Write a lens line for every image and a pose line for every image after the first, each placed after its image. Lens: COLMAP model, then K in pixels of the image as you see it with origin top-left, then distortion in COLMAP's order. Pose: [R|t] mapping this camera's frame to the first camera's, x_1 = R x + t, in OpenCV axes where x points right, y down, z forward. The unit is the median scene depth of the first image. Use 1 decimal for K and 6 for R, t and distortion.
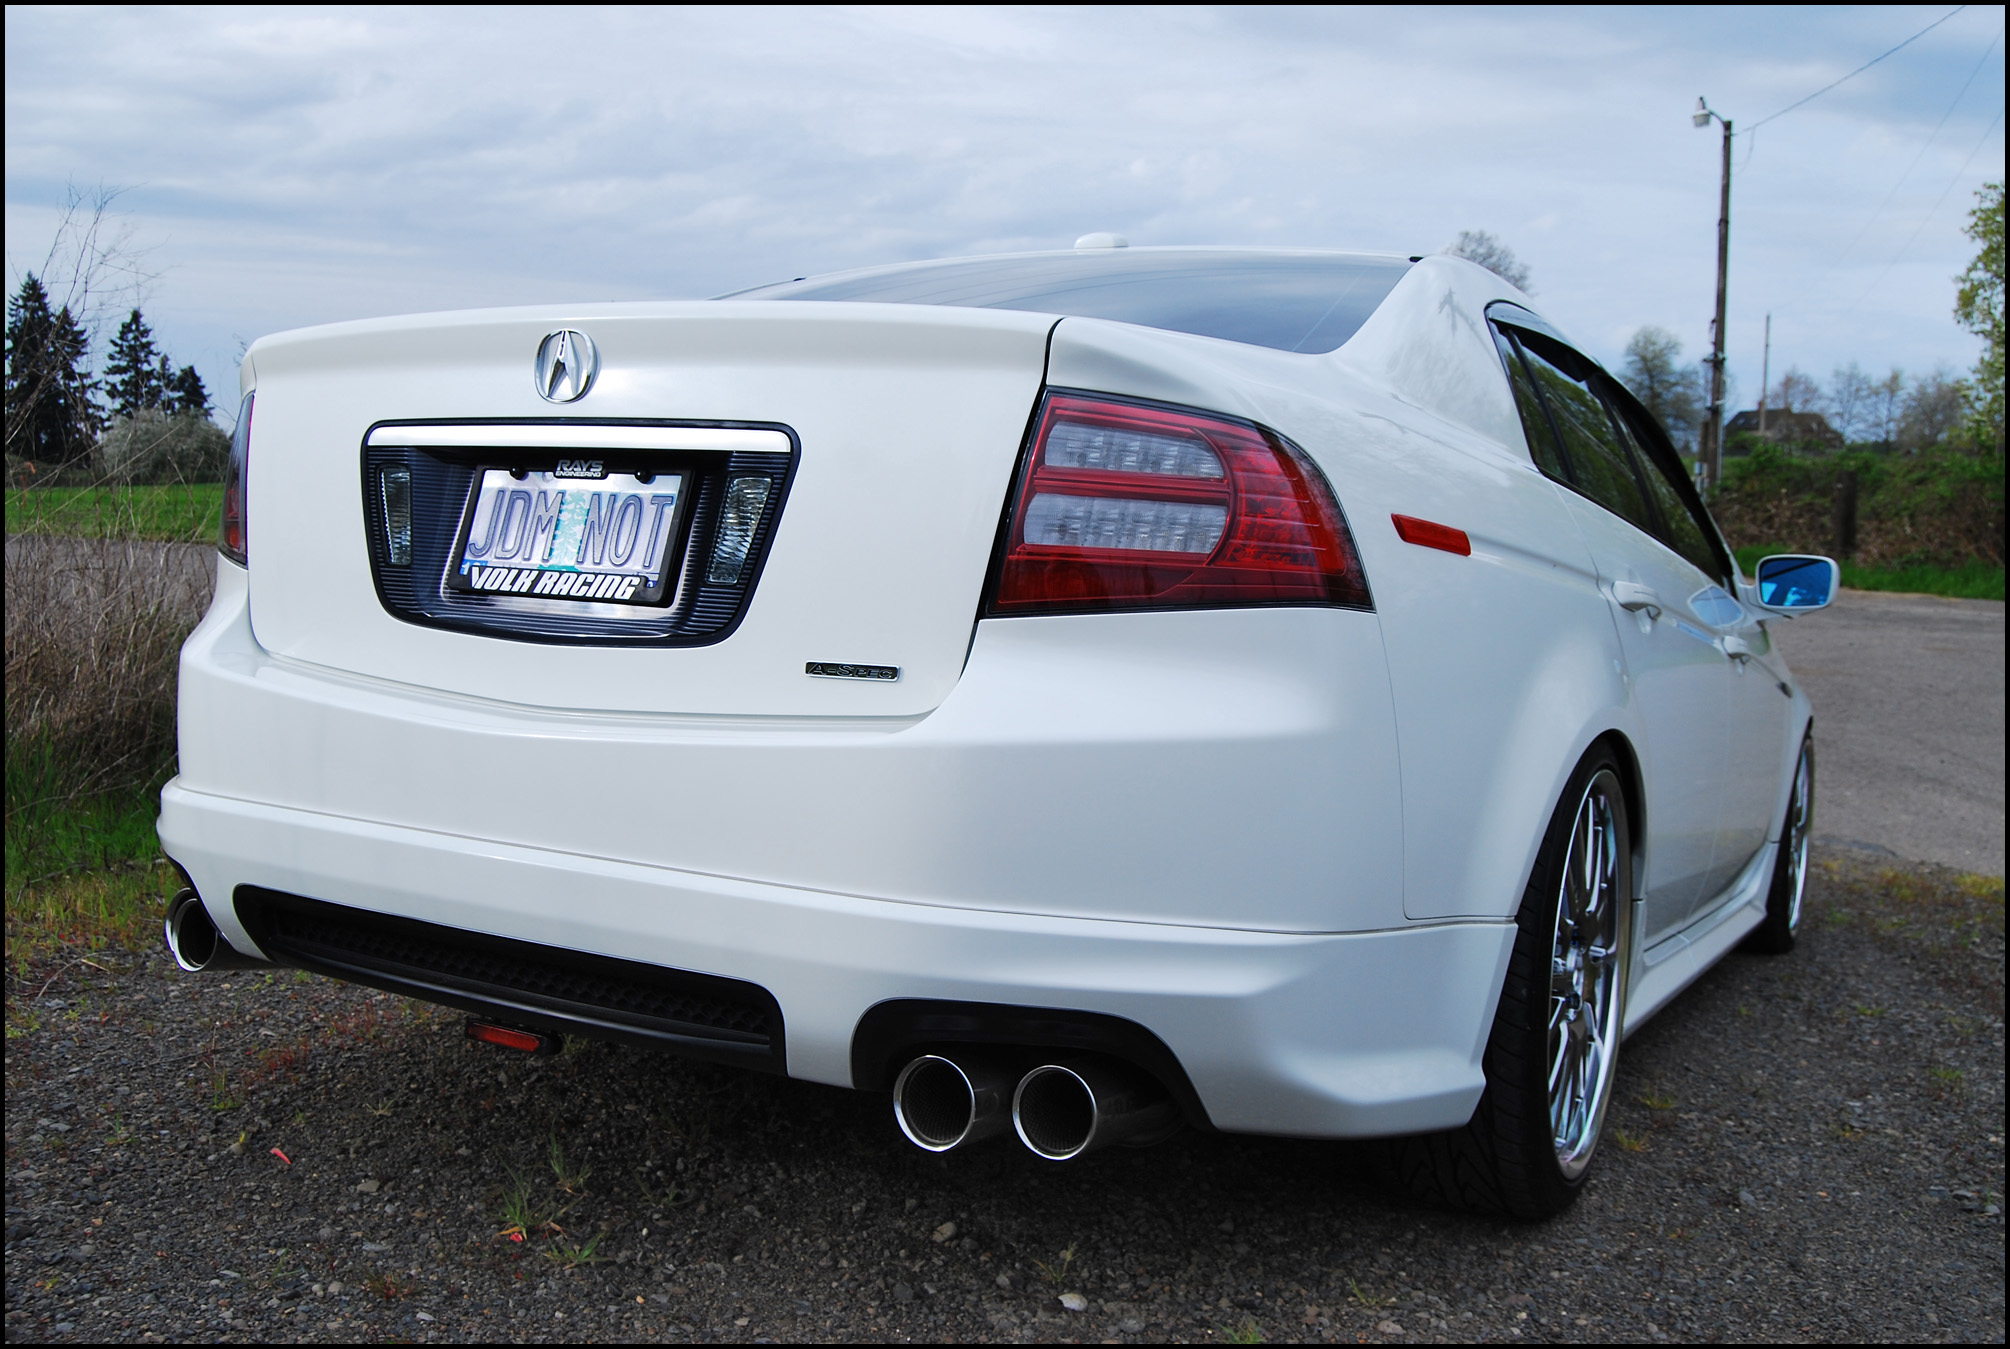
lens RADIAL K [[1852.1, 0, 989.7], [0, 1852.1, 664.2], [0, 0, 1]] dist [-0.016297, 0.000000]
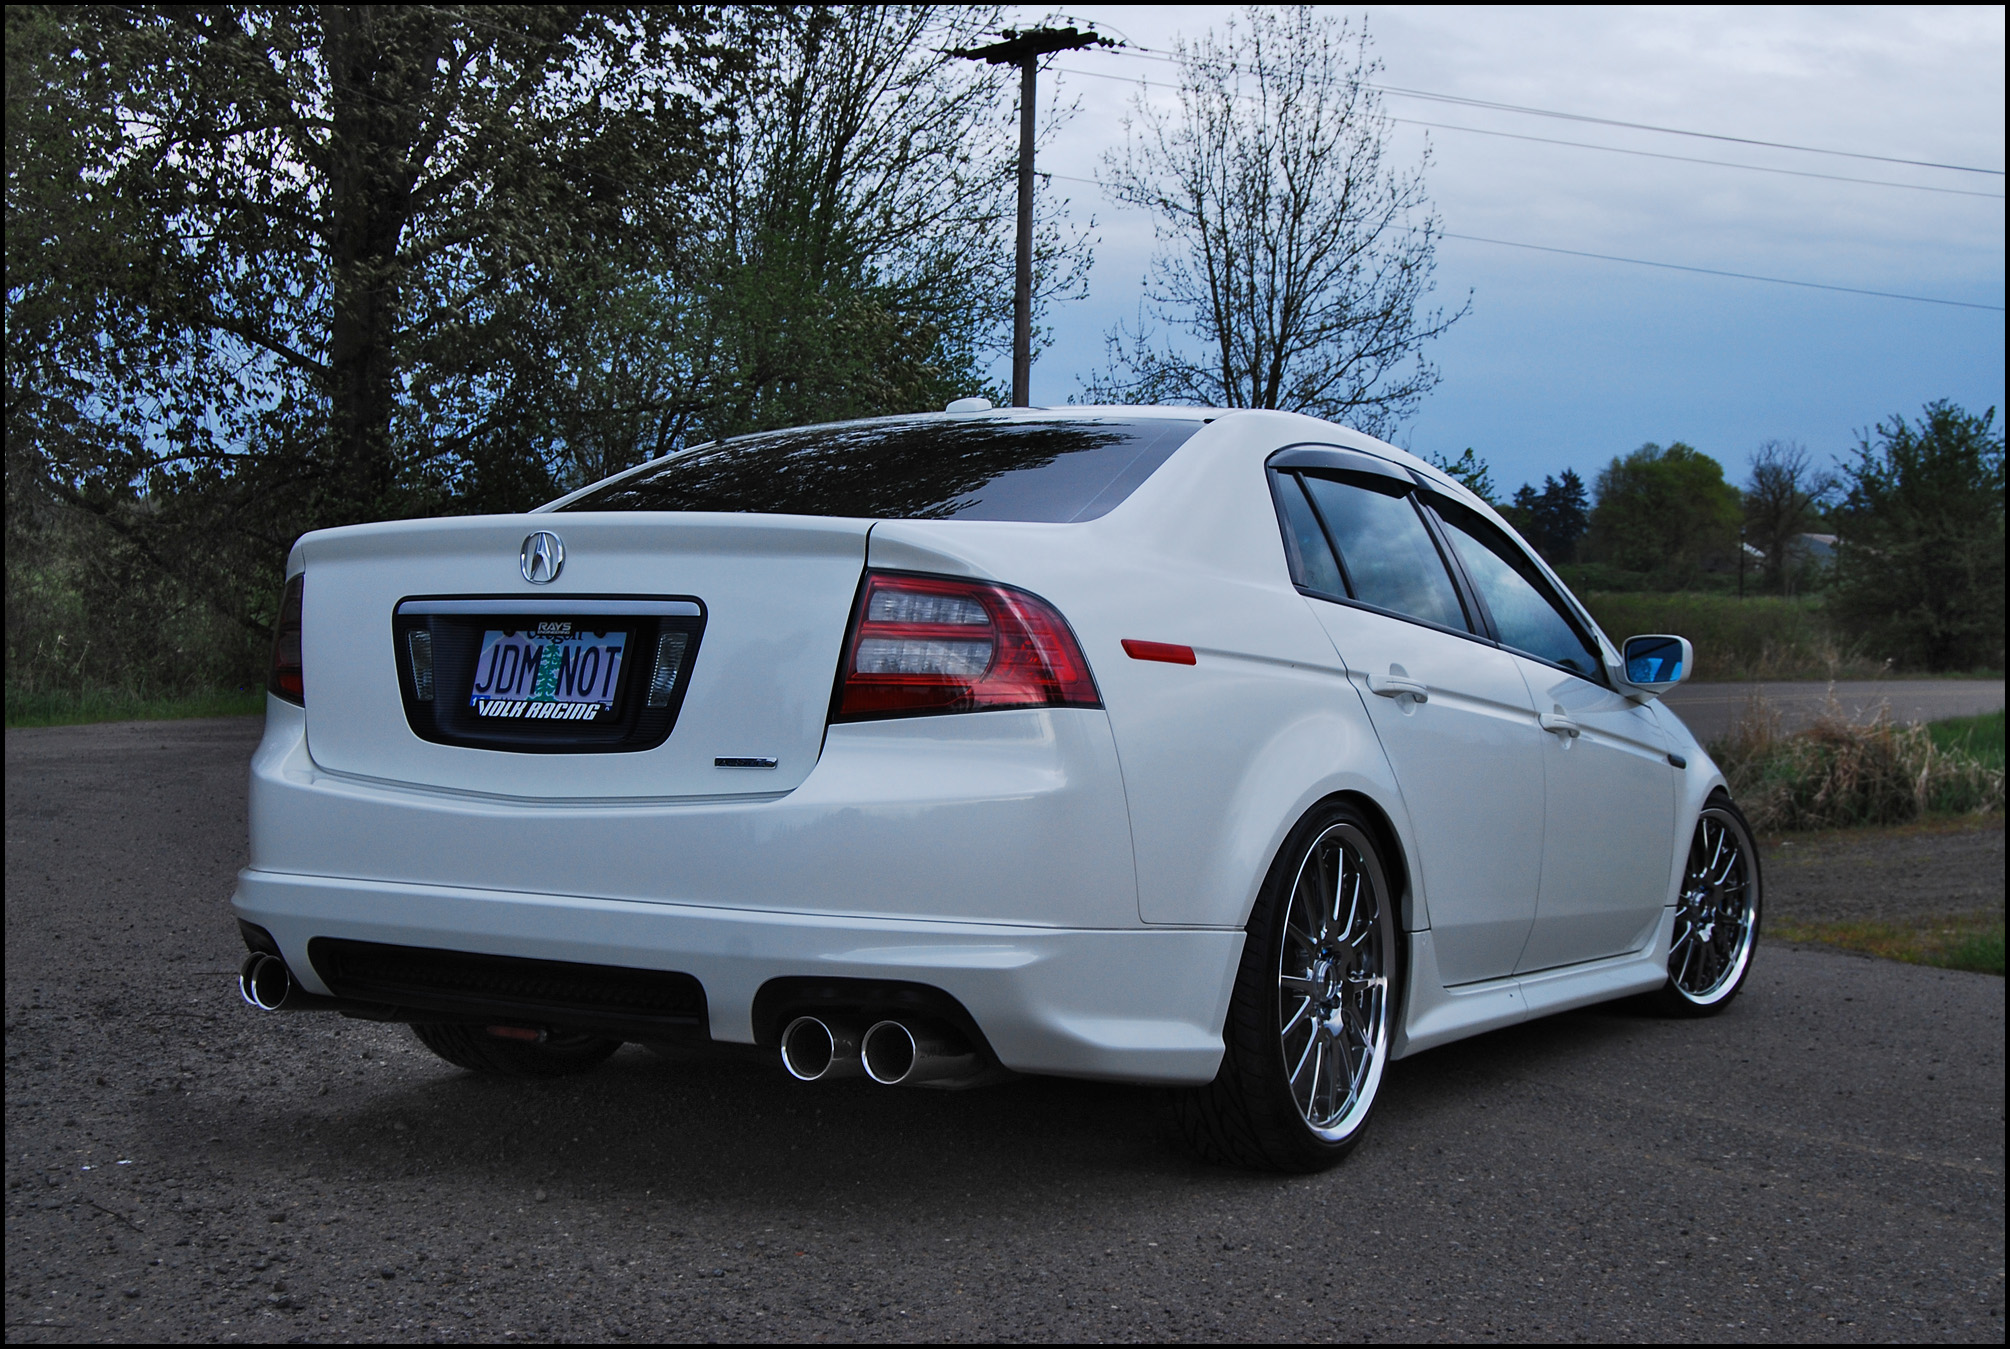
lens RADIAL K [[2409.3, 0, 1019.8], [0, 2409.3, 670.8], [0, 0, 1]] dist [-0.095504, 0.000000]
pose [[0.999276, -0.038053, -0.000472, 0.136492], [0.037995, 0.998312, -0.043918, 0.021095], [0.002142, 0.043868, 0.999035, -0.848718]]
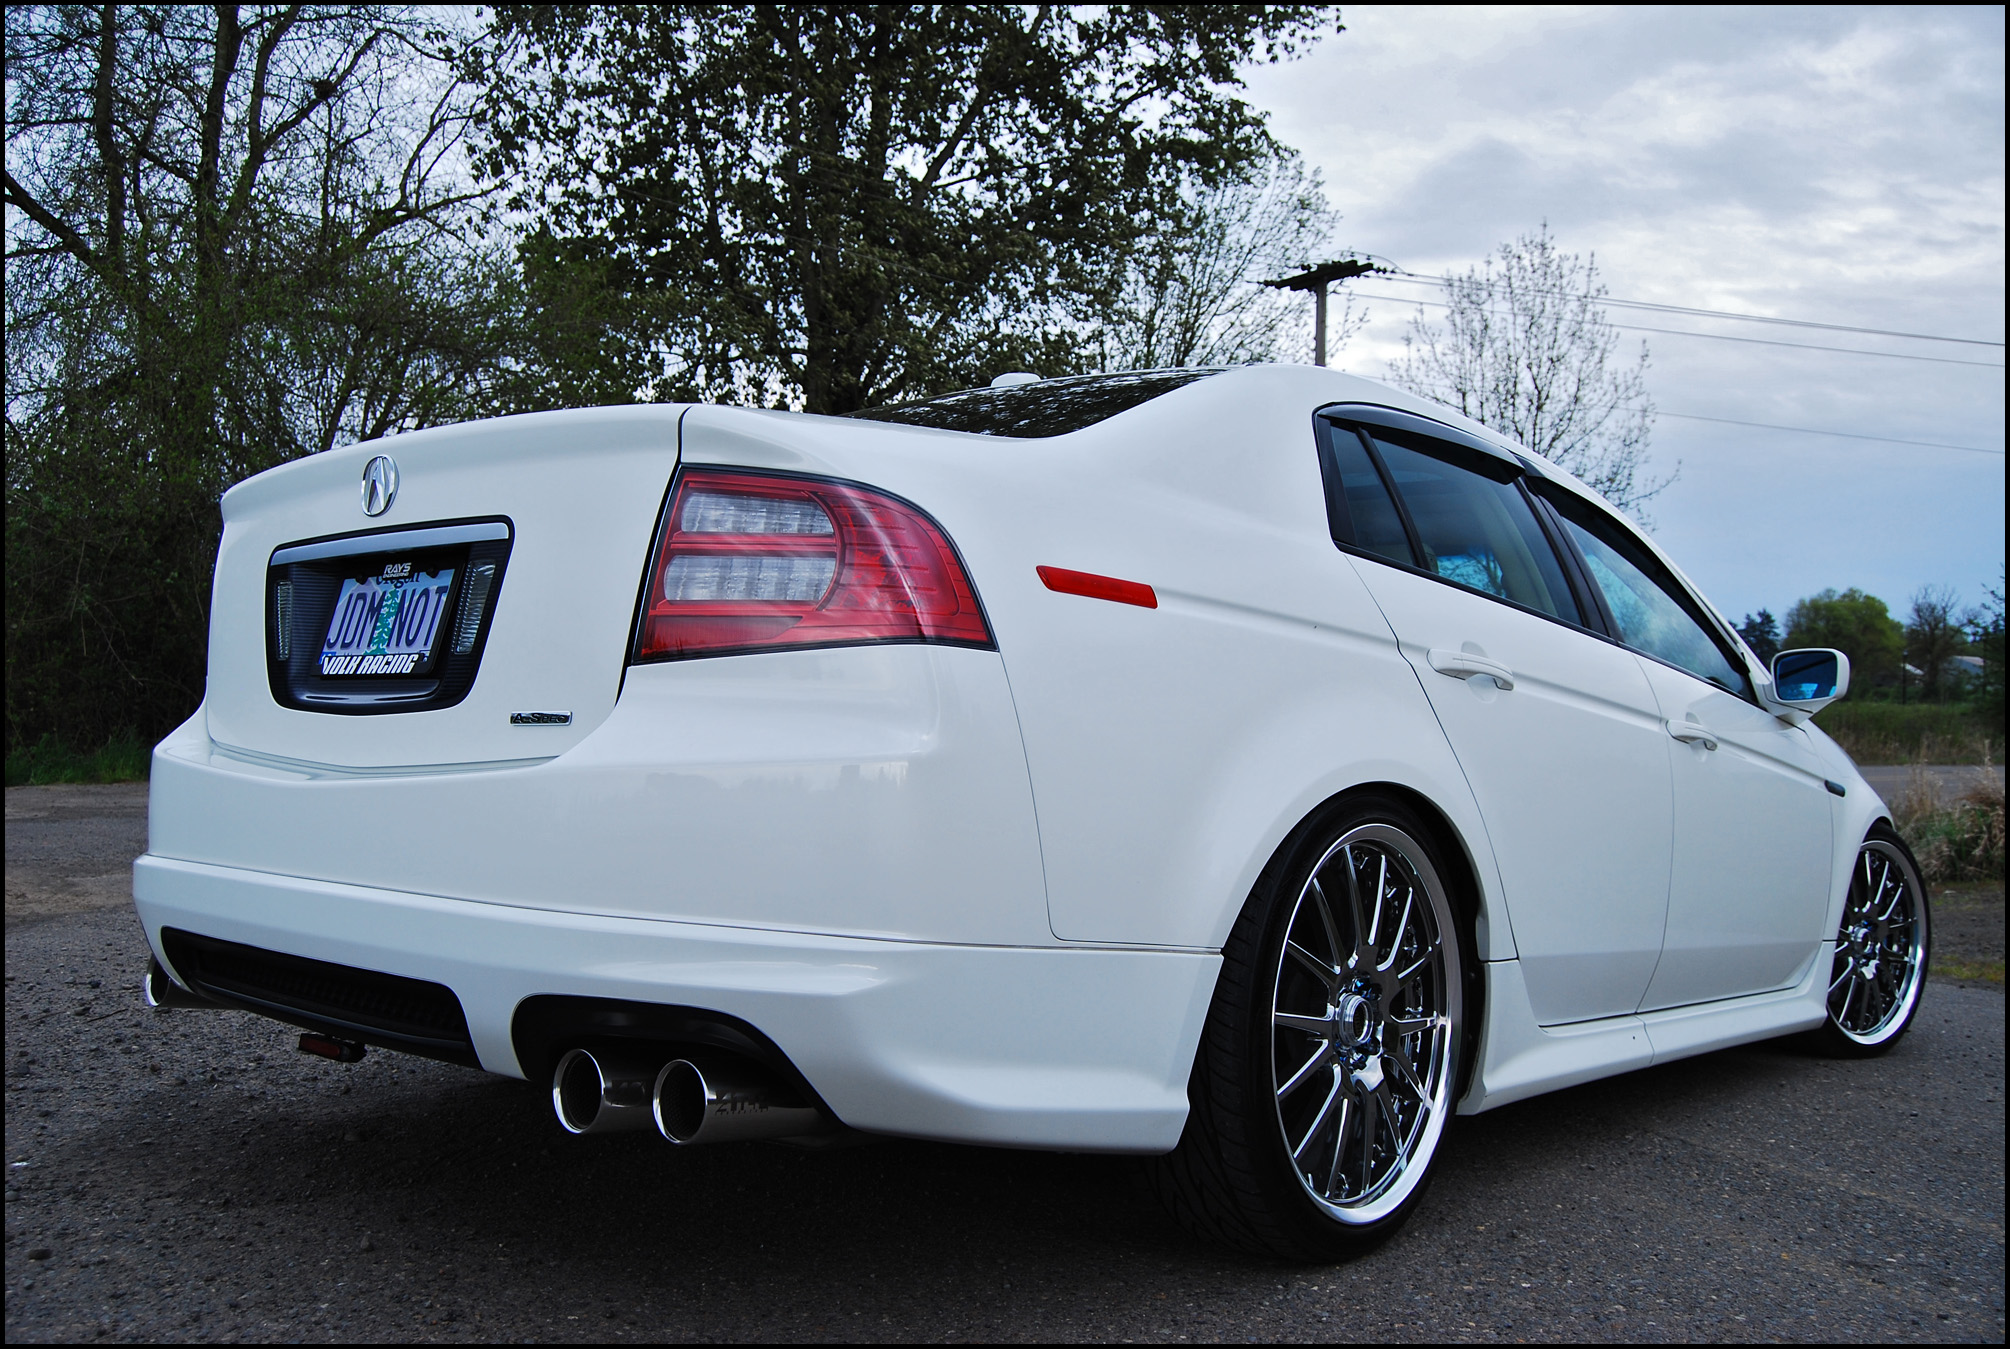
lens RADIAL K [[1723.3, 0, 1000.4], [0, 1723.3, 682.6], [0, 0, 1]] dist [-0.101611, 0.037095]
pose [[0.979372, -0.039750, -0.198118, 0.390034], [0.020900, 0.995128, -0.096346, 0.083660], [0.200983, 0.090218, 0.975431, 0.011272]]
